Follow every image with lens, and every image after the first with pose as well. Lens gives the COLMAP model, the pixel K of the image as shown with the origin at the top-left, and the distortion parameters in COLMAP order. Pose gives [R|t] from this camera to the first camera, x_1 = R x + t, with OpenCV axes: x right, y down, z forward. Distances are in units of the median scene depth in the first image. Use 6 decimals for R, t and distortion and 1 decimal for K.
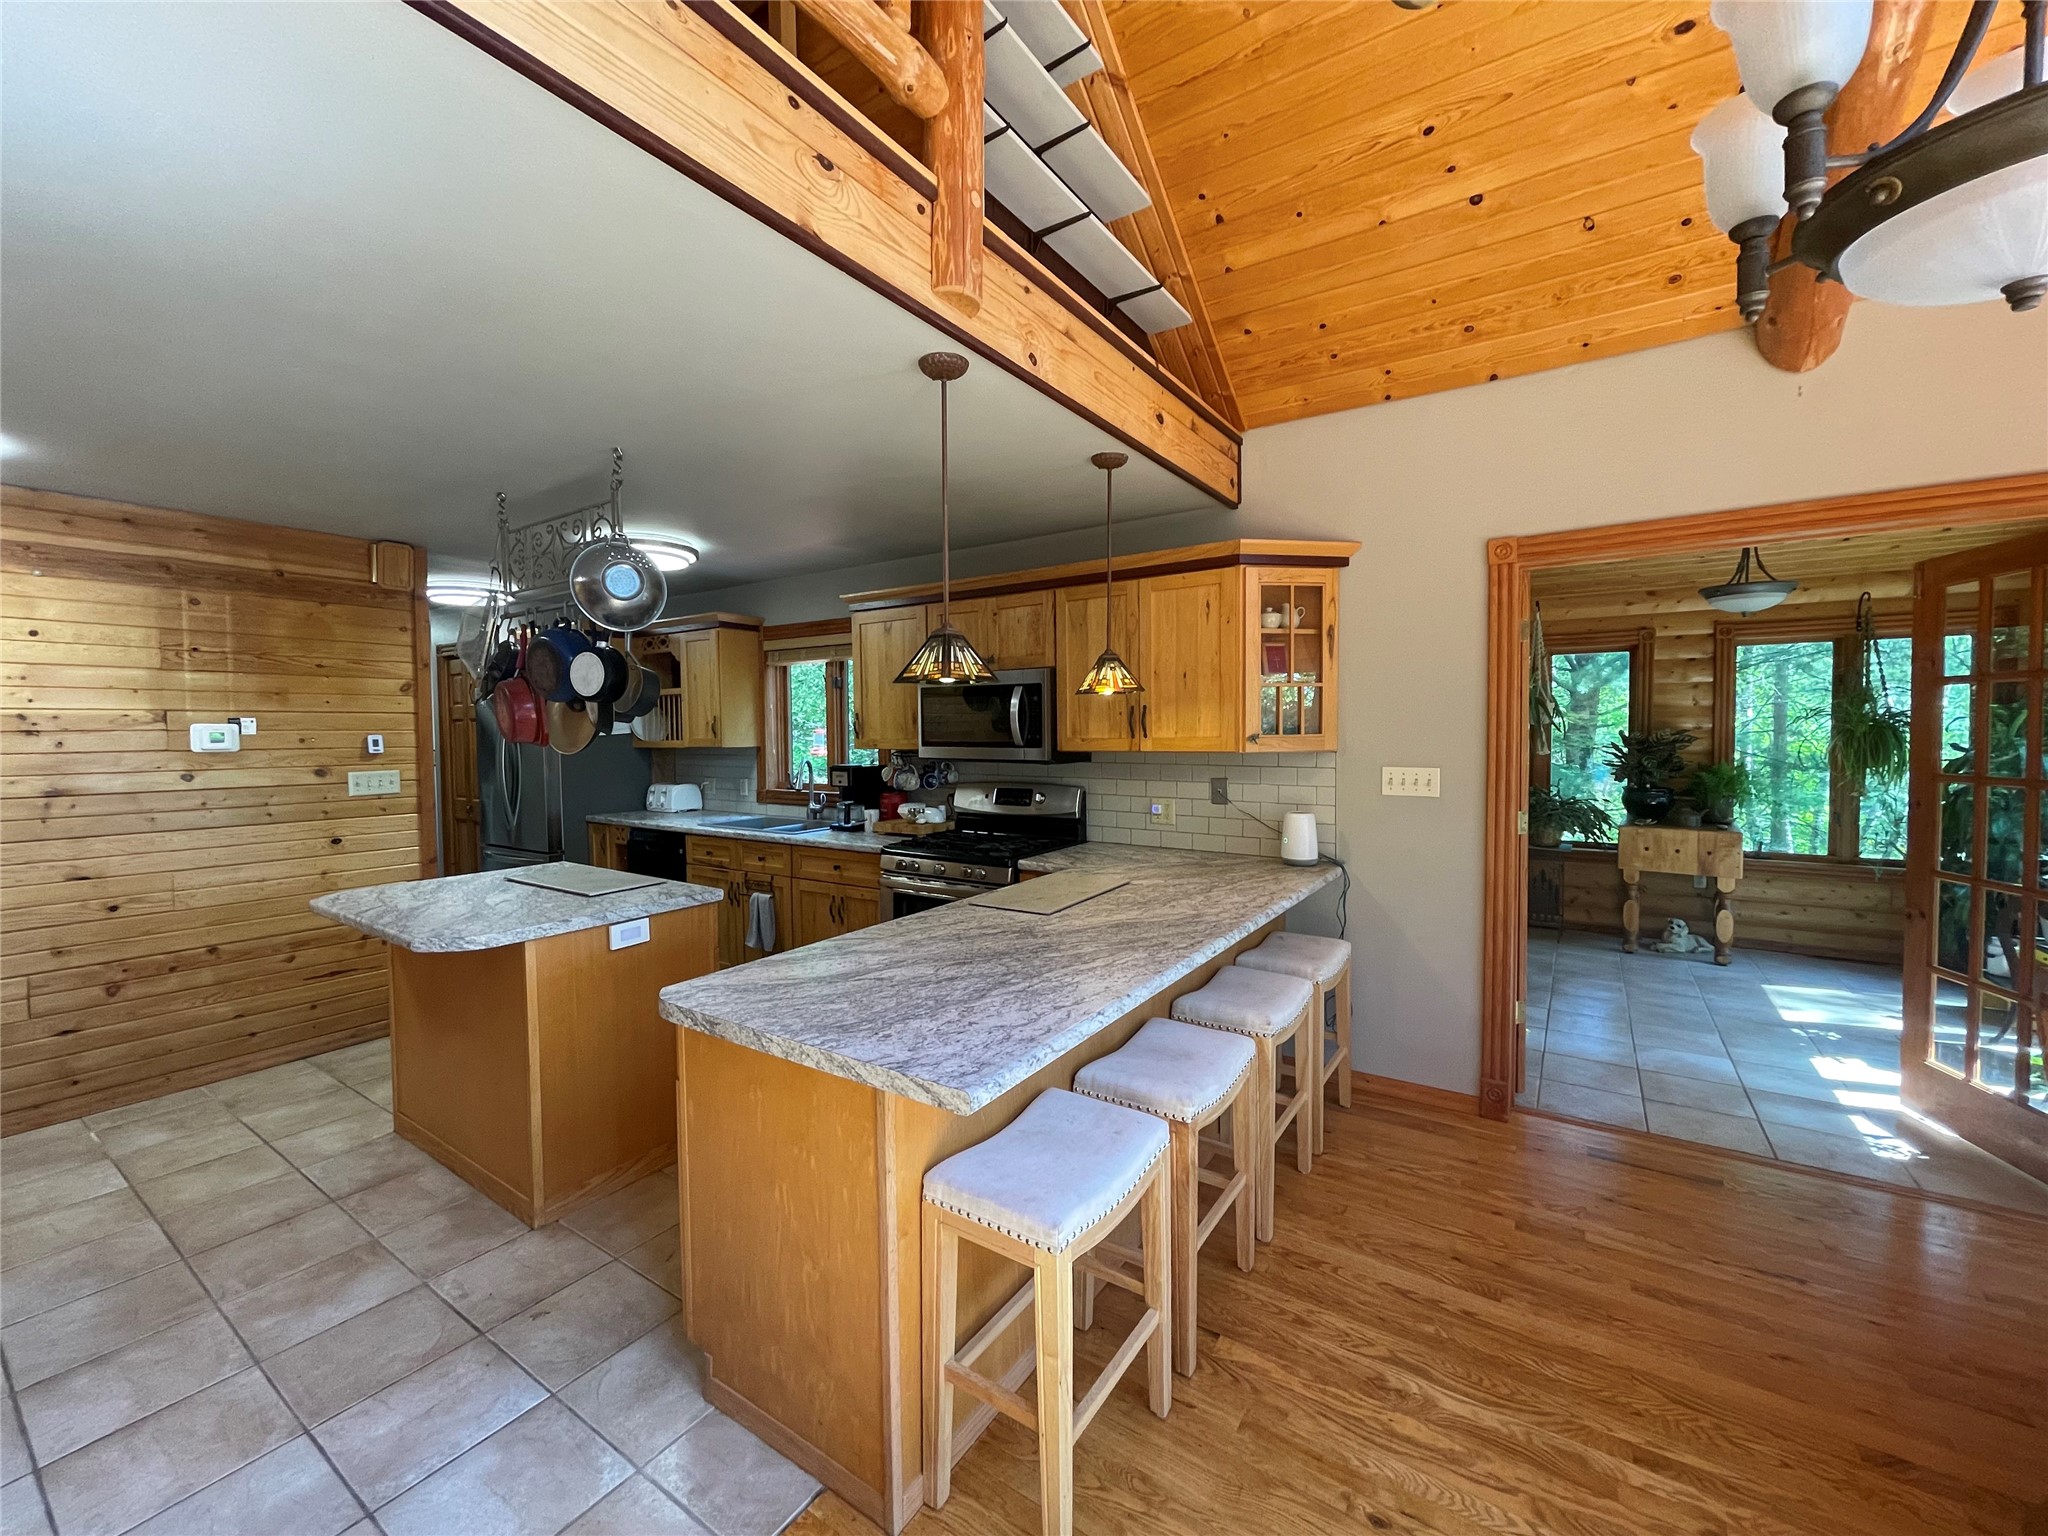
lens RADIAL K [[828.3, 0, 1012.9], [0, 828.3, 756.9], [0, 0, 1]] dist [-0.003287, 0.000923]
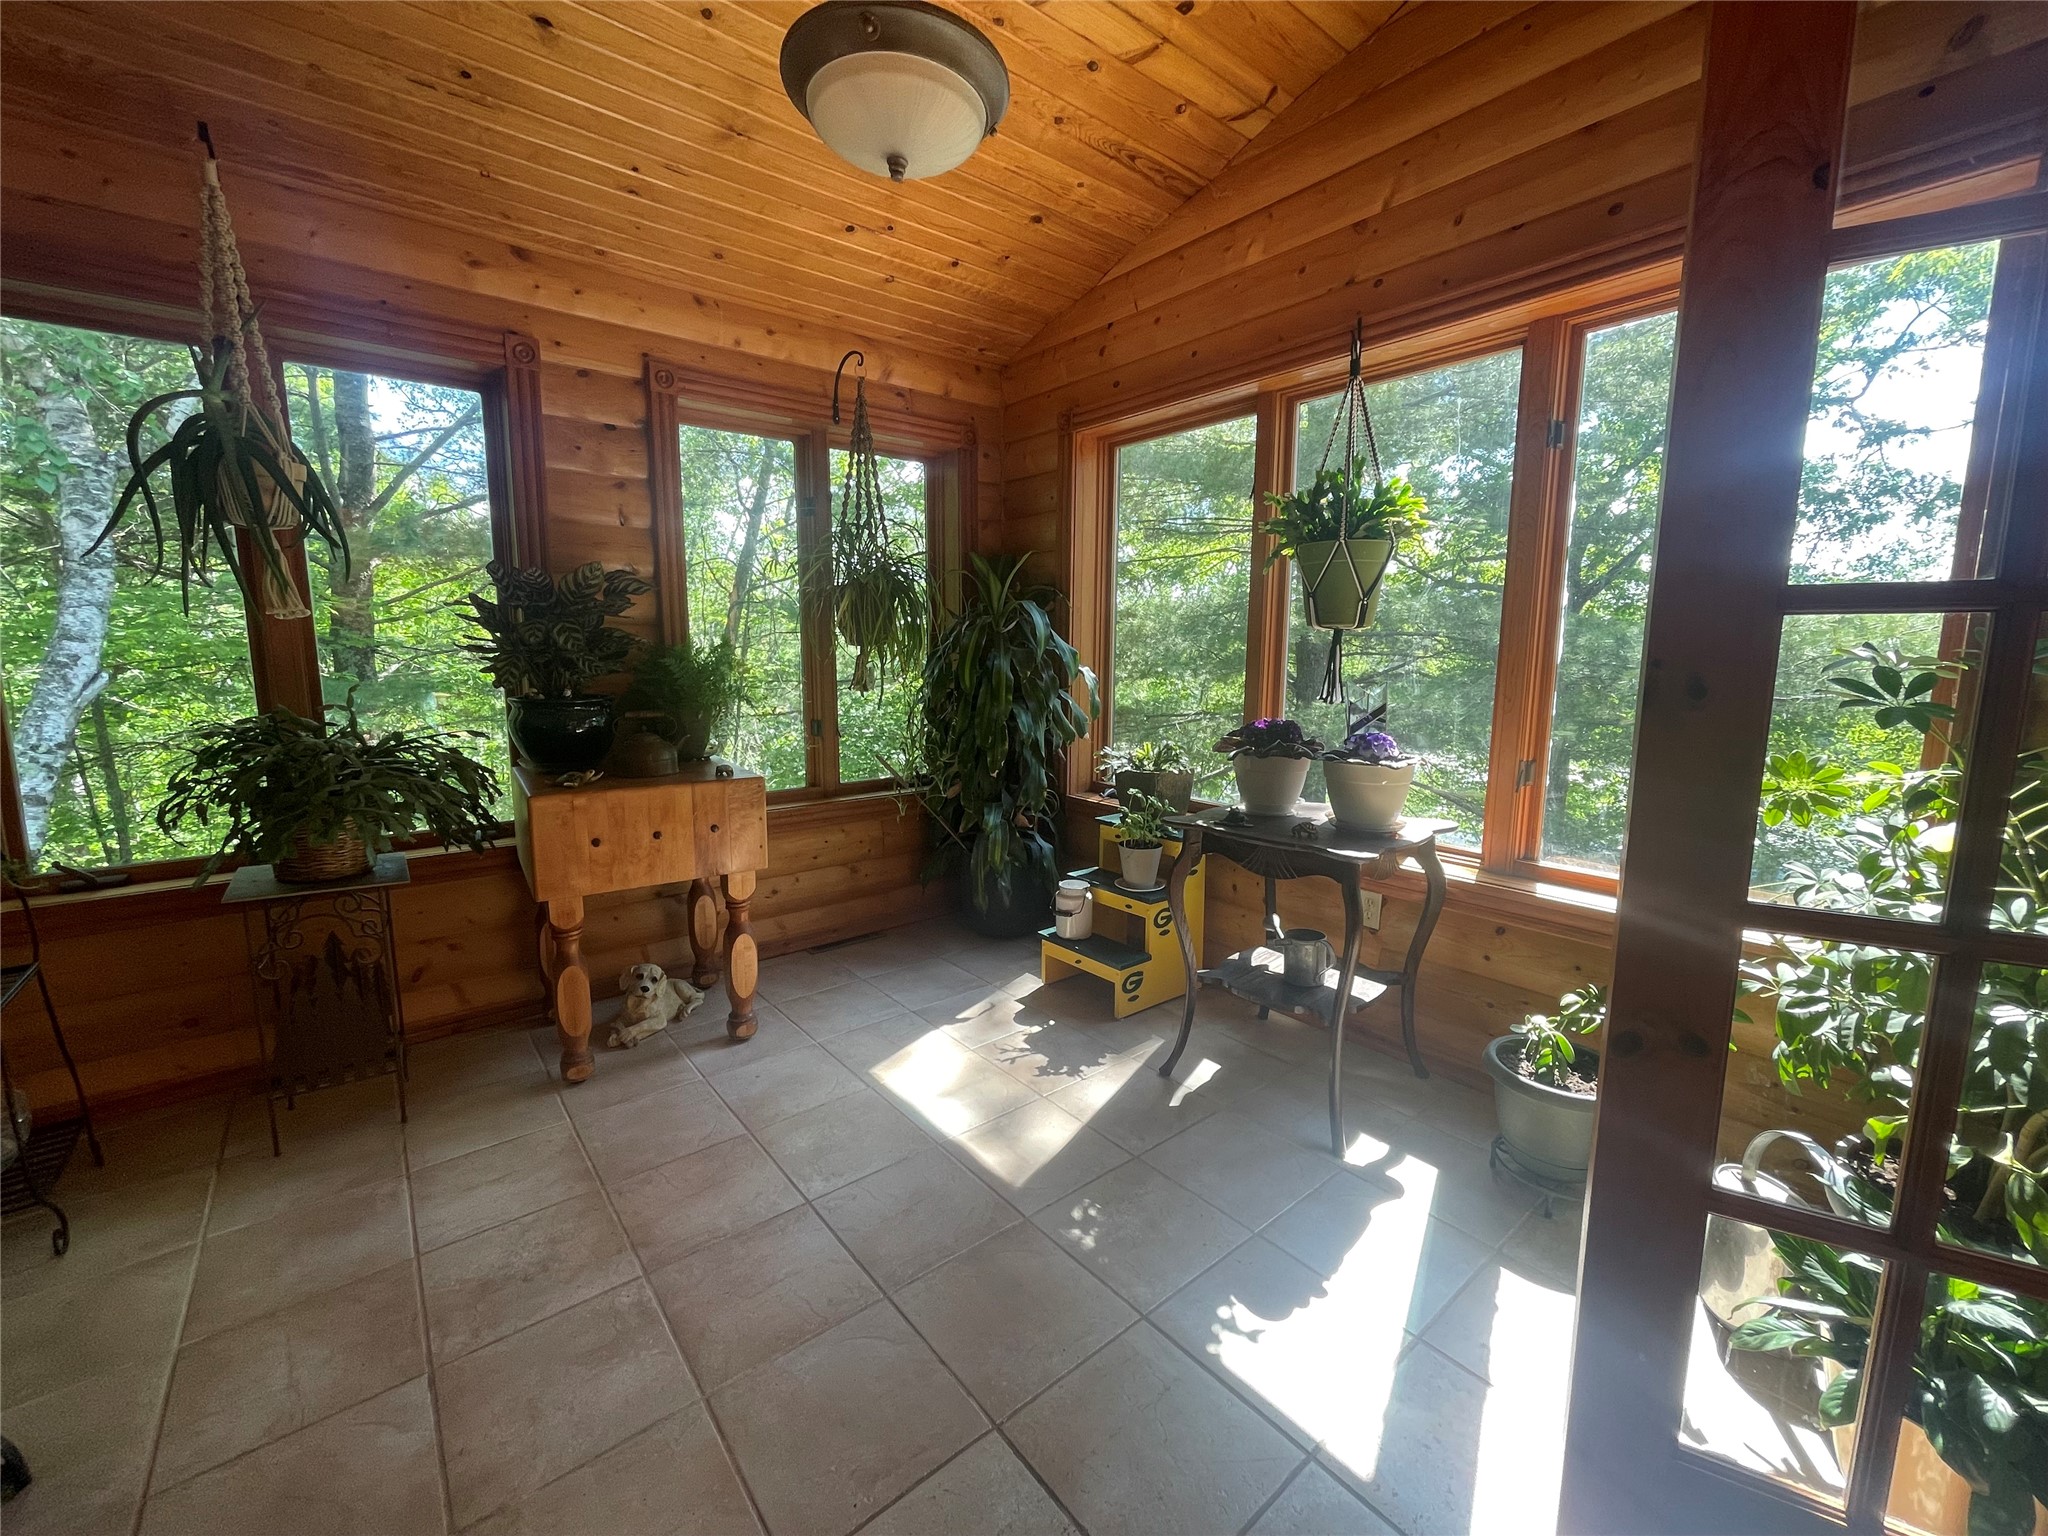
lens RADIAL K [[828.3, 0, 1026.6], [0, 828.3, 754.6], [0, 0, 1]] dist [-0.003287, 0.000923]
pose [[0.278810, -0.124714, 0.952214, 0.416779], [0.028457, 0.992169, 0.121615, 0.020779], [-0.959925, -0.006810, 0.280175, 0.648087]]
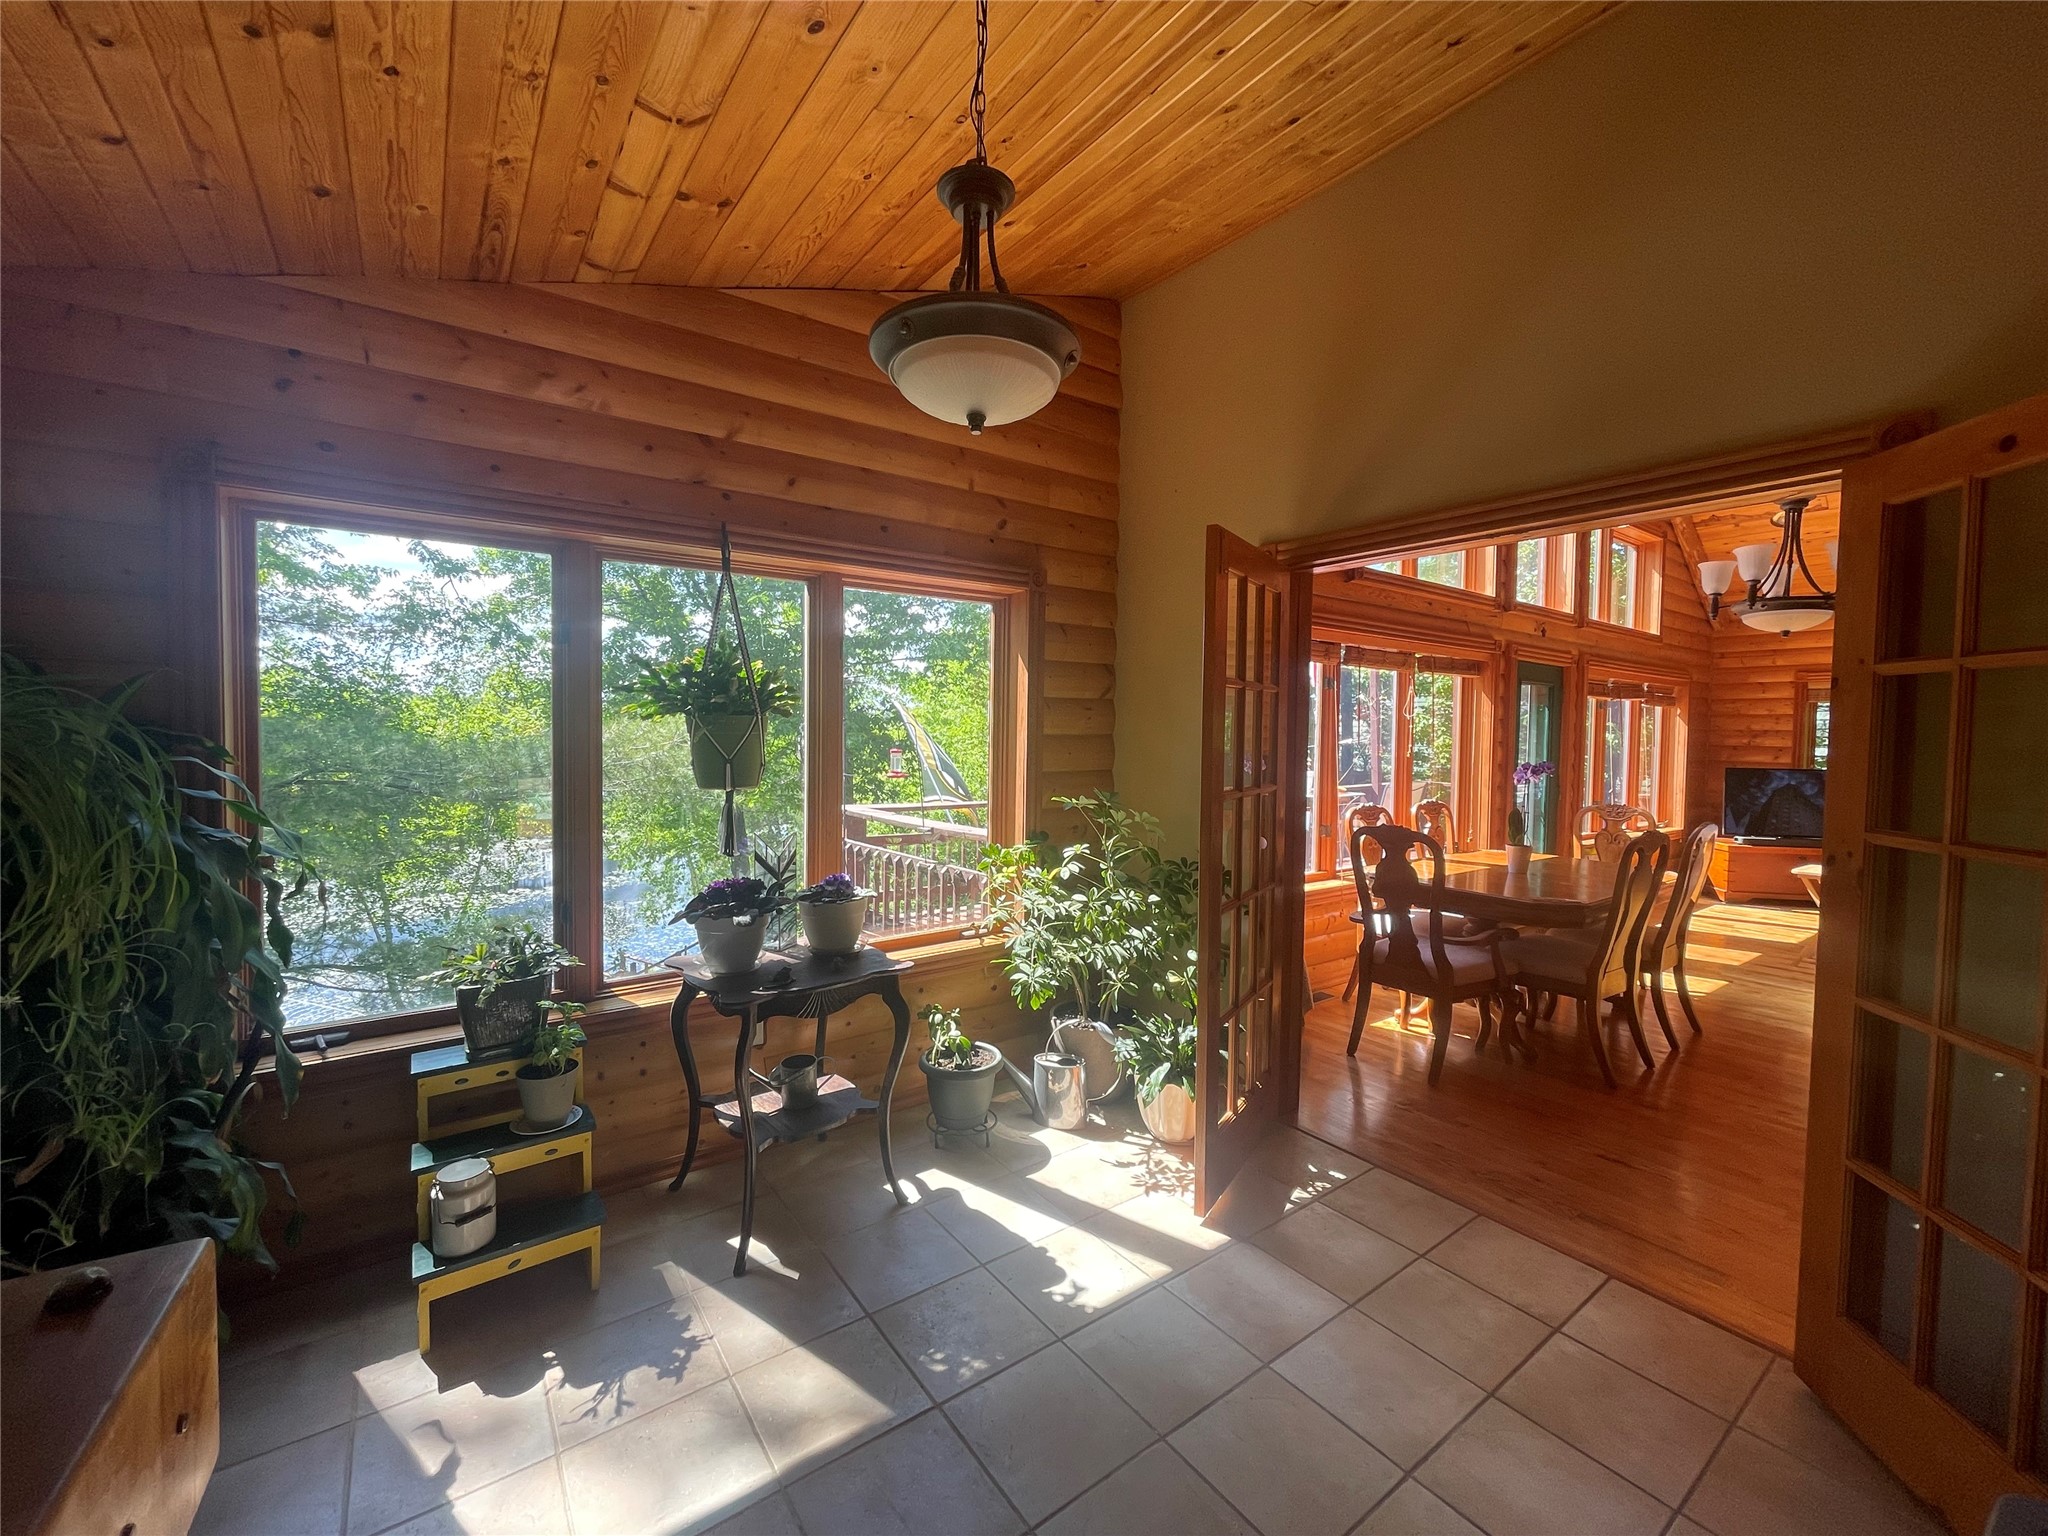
lens RADIAL K [[828.3, 0, 1014.1], [0, 828.3, 760.2], [0, 0, 1]] dist [-0.003287, 0.000923]
pose [[-0.939565, -0.017003, 0.341947, 0.567175], [0.006081, 0.997780, 0.066323, -0.036999], [-0.342316, 0.064394, -0.937376, 1.019262]]
